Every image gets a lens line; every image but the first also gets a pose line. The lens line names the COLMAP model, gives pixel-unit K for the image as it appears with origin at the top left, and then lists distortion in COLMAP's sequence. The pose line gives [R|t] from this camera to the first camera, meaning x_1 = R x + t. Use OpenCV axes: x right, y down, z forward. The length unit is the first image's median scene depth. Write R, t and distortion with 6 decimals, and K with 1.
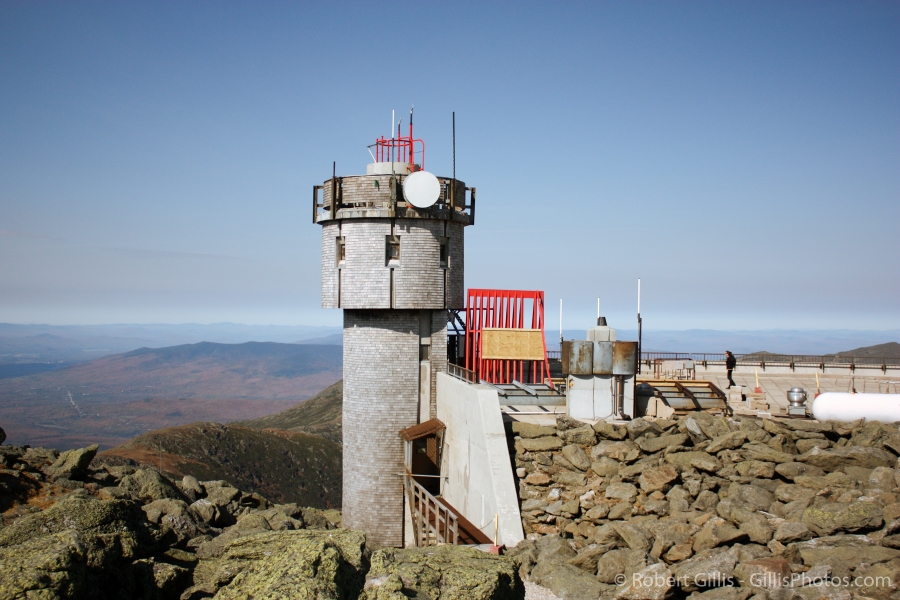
lens RADIAL K [[983.6, 0, 434.6], [0, 983.6, 299.0], [0, 0, 1]] dist [-0.070780, 0.000000]
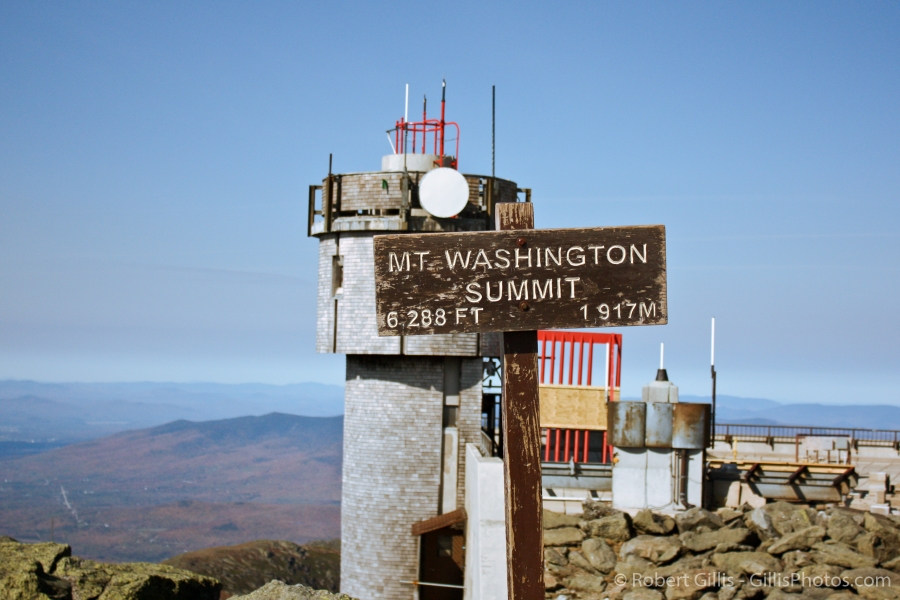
lens RADIAL K [[1595.5, 0, 449.3], [0, 1595.5, 293.7], [0, 0, 1]] dist [0.032522, 0.000000]
pose [[0.991510, 0.010485, -0.129606, 0.143481], [-0.015037, 0.999302, -0.034190, 0.004512], [0.129158, 0.035849, 0.990976, -0.172262]]
